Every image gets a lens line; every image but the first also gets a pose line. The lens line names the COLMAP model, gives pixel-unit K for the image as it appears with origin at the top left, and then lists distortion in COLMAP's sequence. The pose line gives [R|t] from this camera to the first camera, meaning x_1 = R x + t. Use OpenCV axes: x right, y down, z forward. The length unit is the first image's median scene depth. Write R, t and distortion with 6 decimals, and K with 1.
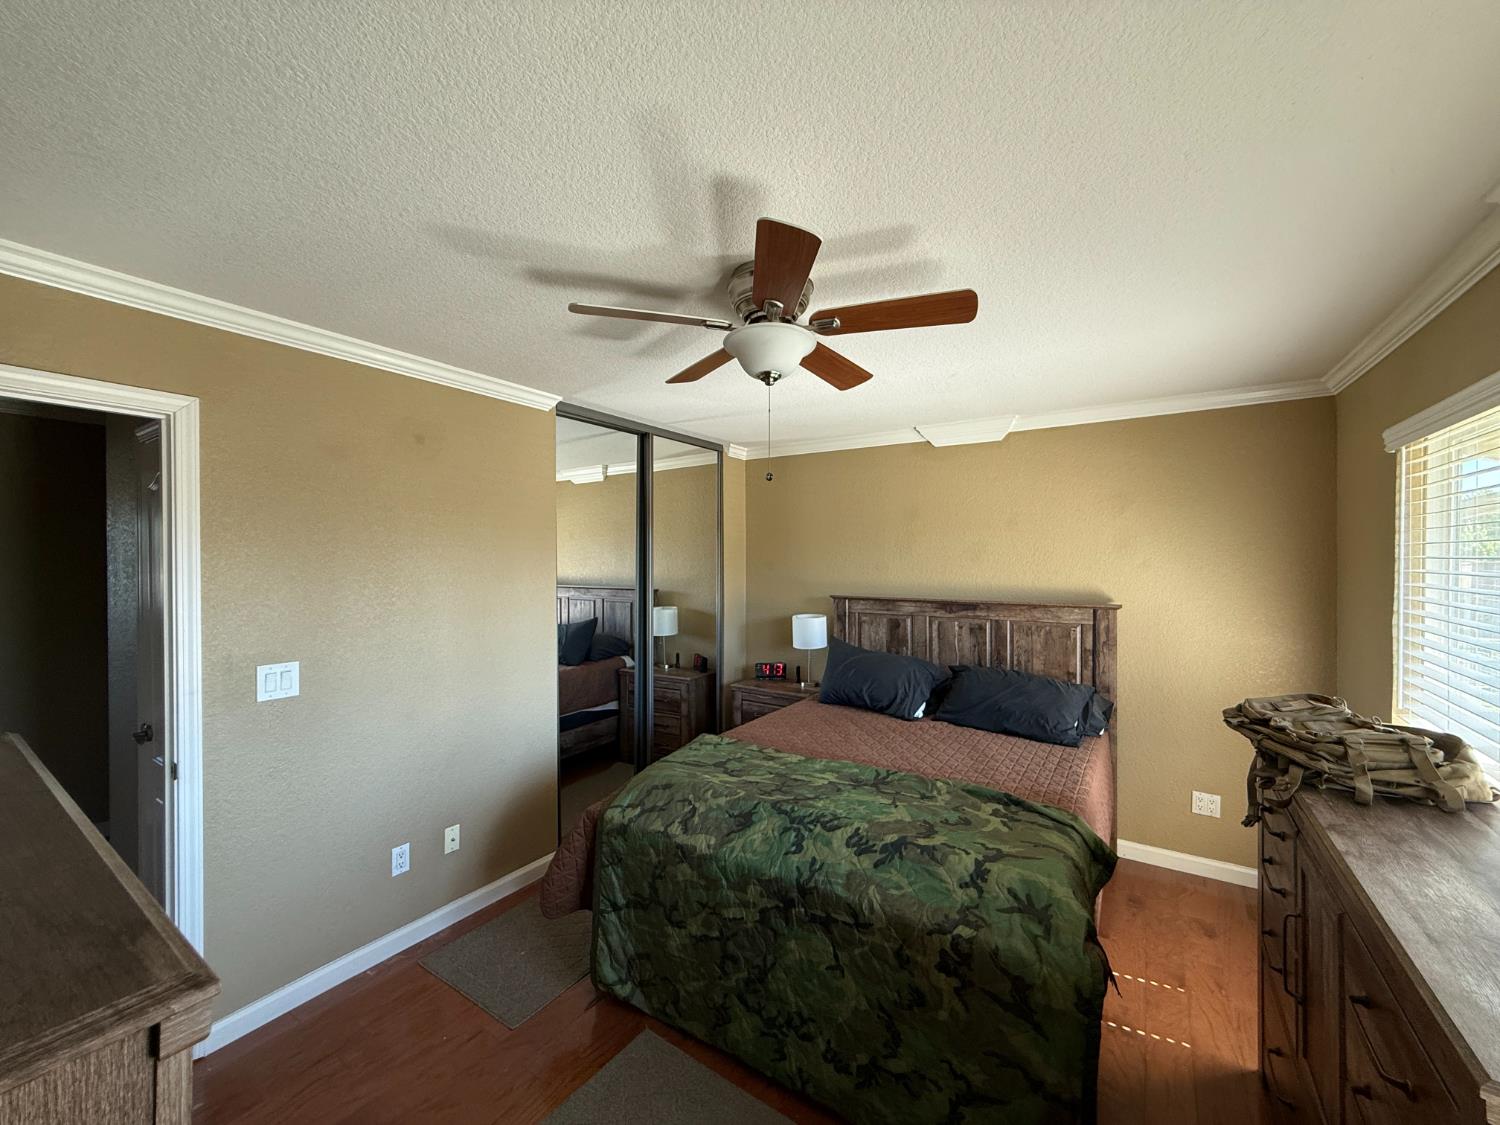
lens RADIAL K [[595.5, 0, 747.6], [0, 595.5, 557.7], [0, 0, 1]] dist [-0.005325, 0.000046]
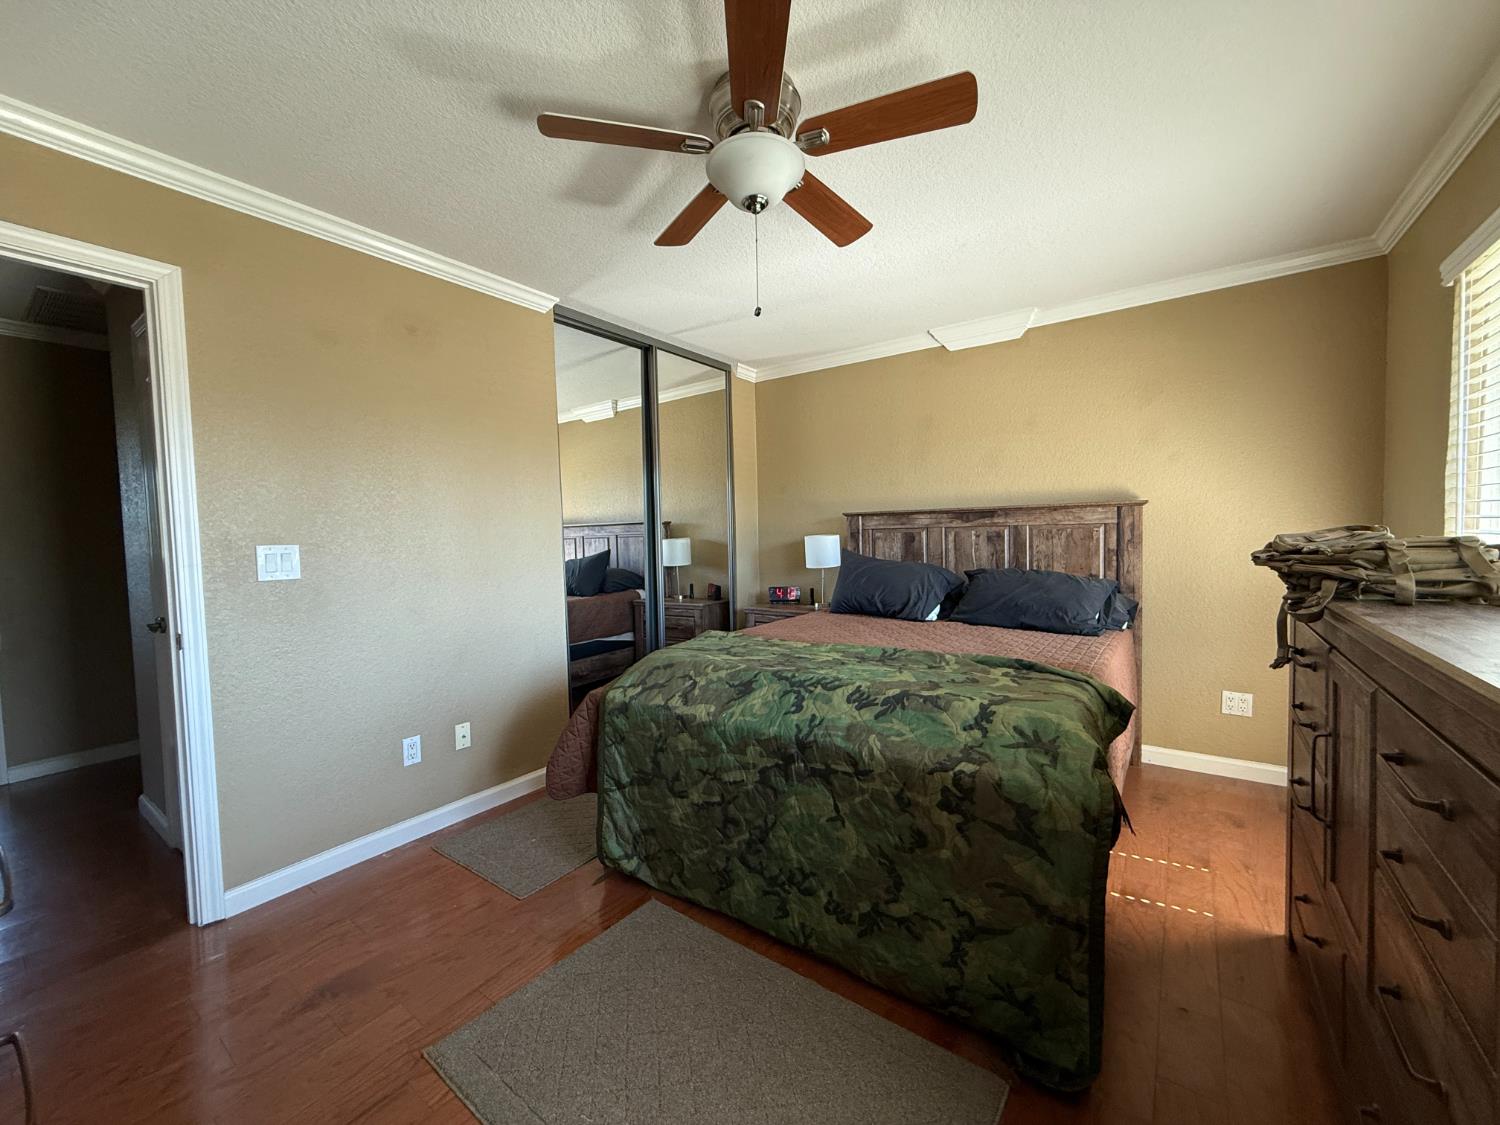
lens RADIAL K [[595.5, 0, 748.0], [0, 595.5, 561.5], [0, 0, 1]] dist [-0.005325, 0.000046]
pose [[0.998882, -0.020826, -0.042445, 0.044017], [0.022699, 0.998767, 0.044142, 0.181101], [0.041473, -0.045056, 0.998123, 0.032102]]
